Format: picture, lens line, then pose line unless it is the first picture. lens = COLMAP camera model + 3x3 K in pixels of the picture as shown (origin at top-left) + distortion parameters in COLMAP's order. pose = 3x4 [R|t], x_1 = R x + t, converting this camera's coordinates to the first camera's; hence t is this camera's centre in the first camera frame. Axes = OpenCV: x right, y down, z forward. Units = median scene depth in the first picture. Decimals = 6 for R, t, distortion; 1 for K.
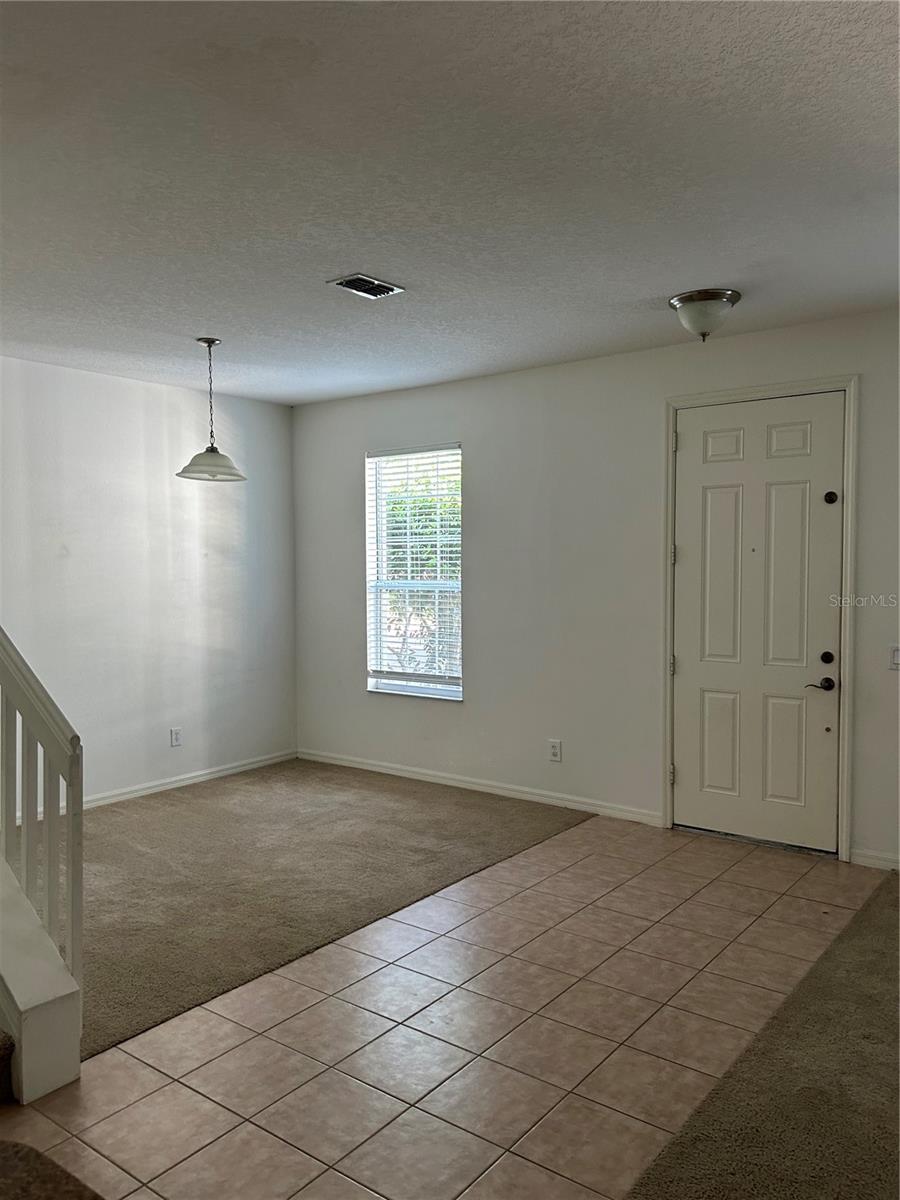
lens RADIAL K [[904.5, 0, 446.3], [0, 904.5, 609.3], [0, 0, 1]] dist [0.053964, -0.062887]
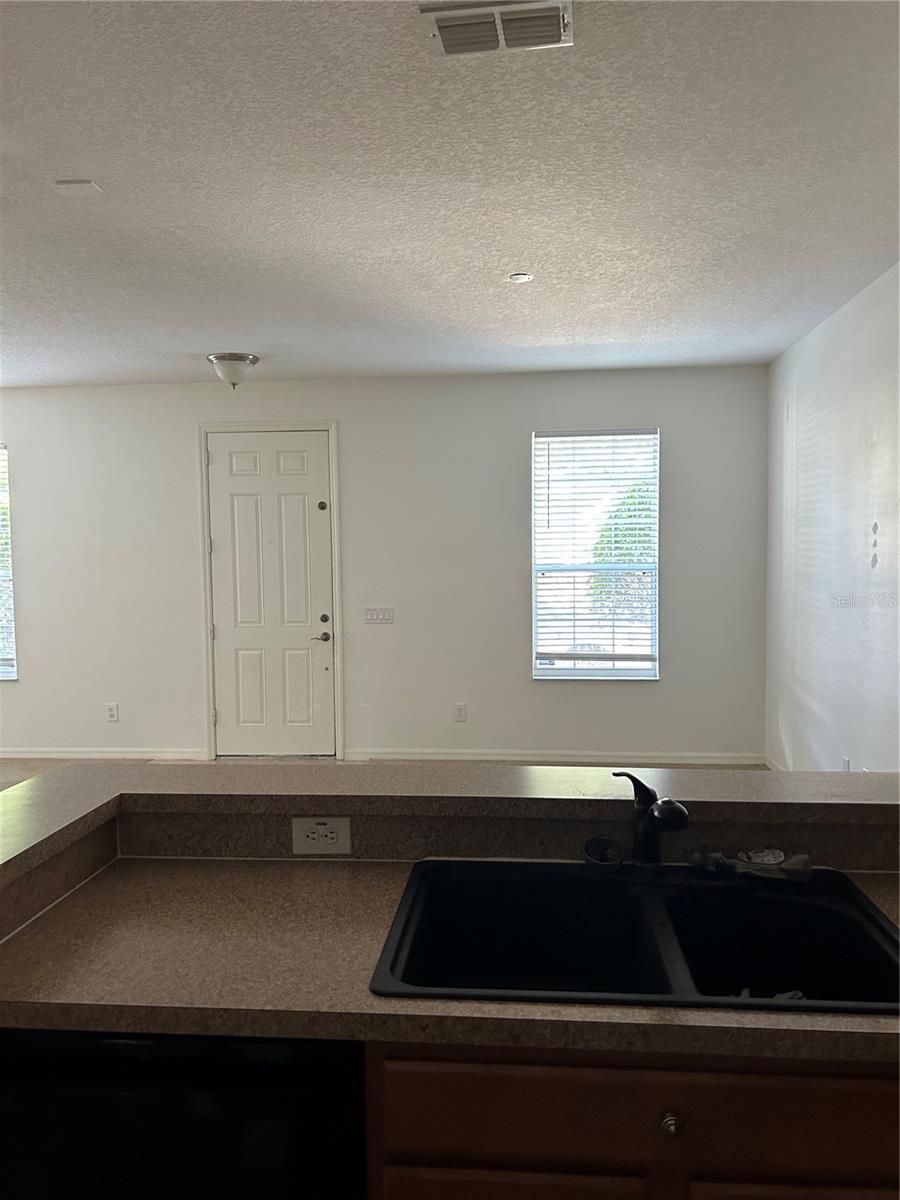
lens RADIAL K [[904.5, 0, 446.3], [0, 904.5, 609.3], [0, 0, 1]] dist [0.053964, -0.062887]
pose [[0.846755, -0.036977, 0.530697, -0.185271], [0.035804, 0.999281, 0.012498, 0.030665], [-0.530777, 0.008419, 0.847470, -0.325645]]
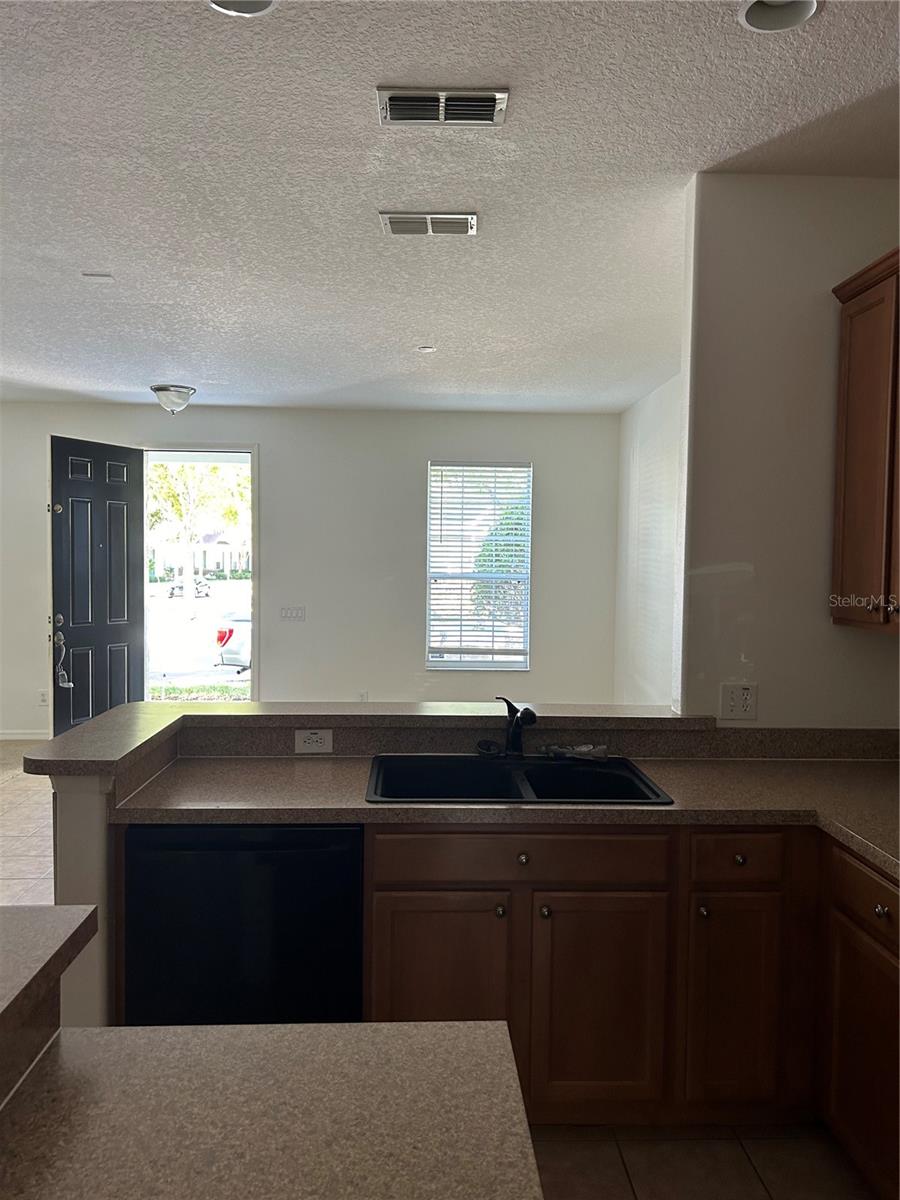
lens RADIAL K [[899.3, 0, 450.0], [0, 899.3, 600.0], [0, 0, 1]] dist [0.149869, -0.258511]
pose [[0.766984, -0.012951, 0.641536, -0.366408], [0.018192, 0.999833, -0.001565, 0.037738], [-0.641409, 0.012871, 0.767091, -0.516224]]
